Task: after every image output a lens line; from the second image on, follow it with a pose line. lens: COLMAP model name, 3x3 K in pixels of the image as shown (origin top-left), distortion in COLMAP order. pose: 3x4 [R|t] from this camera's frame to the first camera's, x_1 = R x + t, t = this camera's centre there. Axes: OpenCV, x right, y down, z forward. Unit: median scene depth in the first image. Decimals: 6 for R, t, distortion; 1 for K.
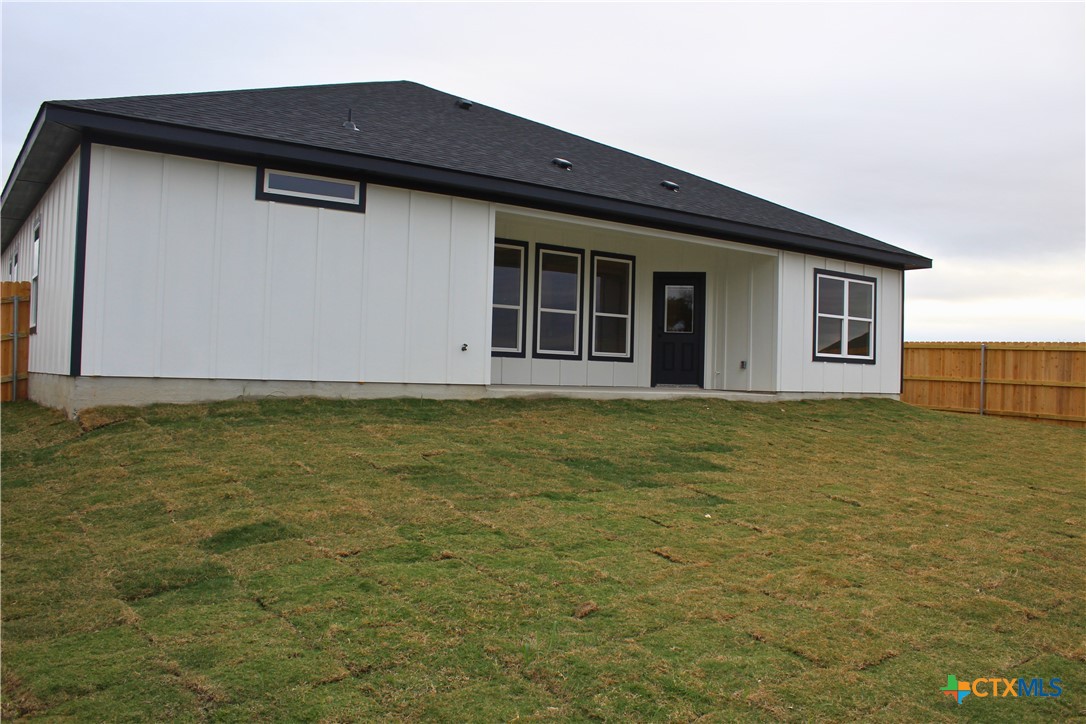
lens RADIAL K [[900.1, 0, 543.0], [0, 900.1, 362.0], [0, 0, 1]] dist [-0.169276, 0.152831]
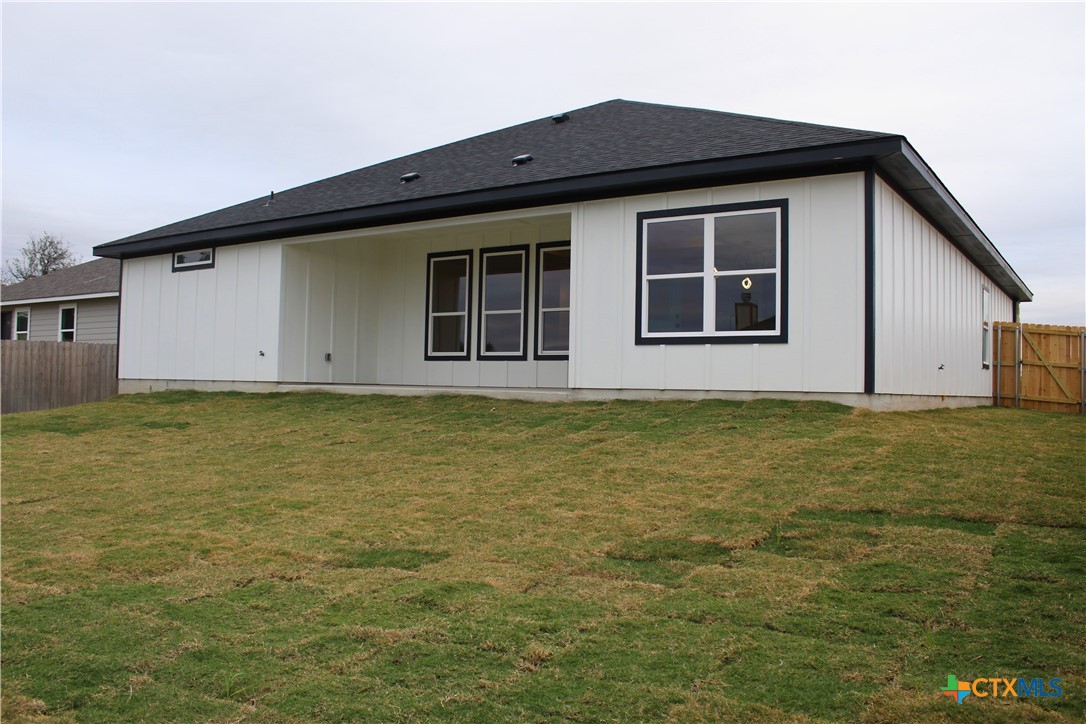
lens RADIAL K [[900.1, 0, 543.0], [0, 900.1, 362.0], [0, 0, 1]] dist [-0.169276, 0.152831]
pose [[0.352419, -0.048877, -0.934565, 0.945530], [0.006666, 0.998741, -0.049720, 0.047488], [0.935819, 0.011293, 0.352301, 0.684632]]
